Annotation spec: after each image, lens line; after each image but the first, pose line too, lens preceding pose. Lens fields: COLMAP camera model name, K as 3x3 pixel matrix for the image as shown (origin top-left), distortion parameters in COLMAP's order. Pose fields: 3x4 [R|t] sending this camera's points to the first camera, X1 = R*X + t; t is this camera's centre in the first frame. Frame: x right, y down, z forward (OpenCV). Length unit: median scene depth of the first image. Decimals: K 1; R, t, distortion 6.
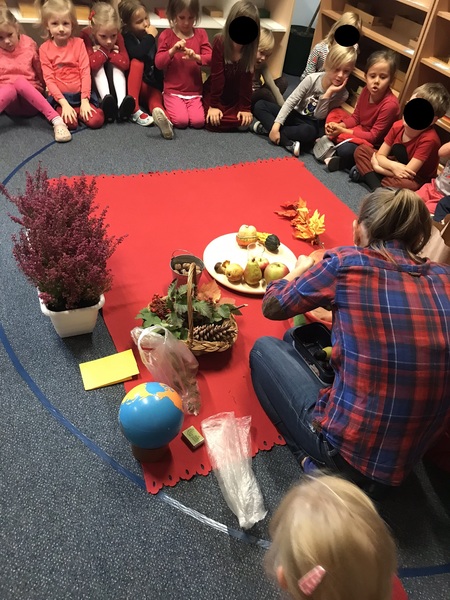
lens RADIAL K [[484.5, 0, 225.0], [0, 484.5, 300.0], [0, 0, 1]] dist [0.012923, -0.014674]
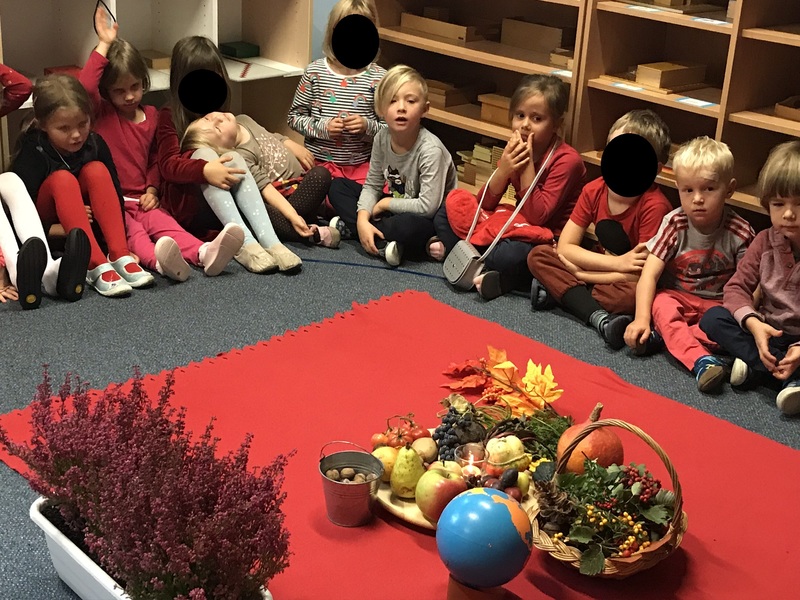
lens RADIAL K [[1187.8, 0, 400.0], [0, 1187.8, 300.0], [0, 0, 1]] dist [0.332124, -1.658798]
pose [[0.940419, -0.193158, 0.279824, -0.239456], [0.270821, 0.923123, -0.272946, 0.055766], [-0.205591, 0.332466, 0.920434, -0.148039]]
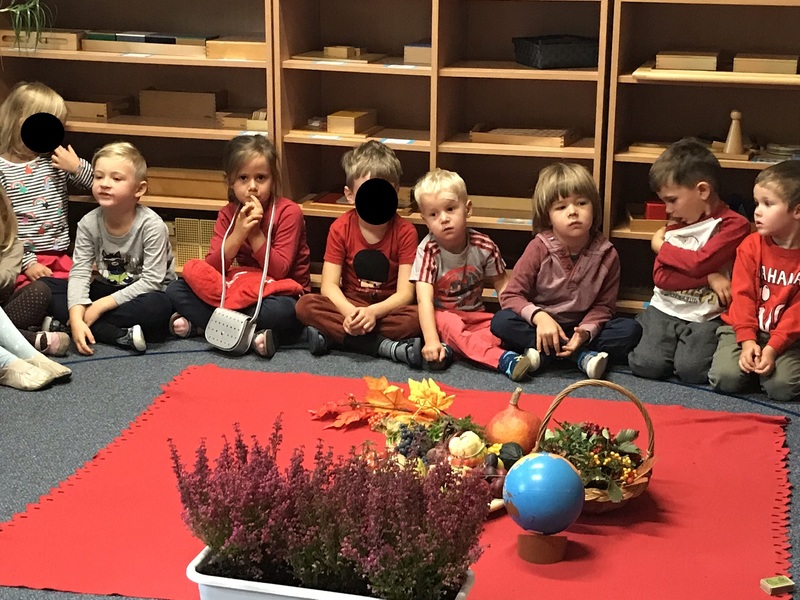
lens RADIAL K [[1529.3, 0, 400.0], [0, 1529.3, 300.0], [0, 0, 1]] dist [0.124556, -0.144191]
pose [[0.615261, -0.325486, 0.717992, -0.888767], [0.572752, 0.810382, -0.123433, -0.038047], [-0.541672, 0.487175, 0.685020, -0.225983]]
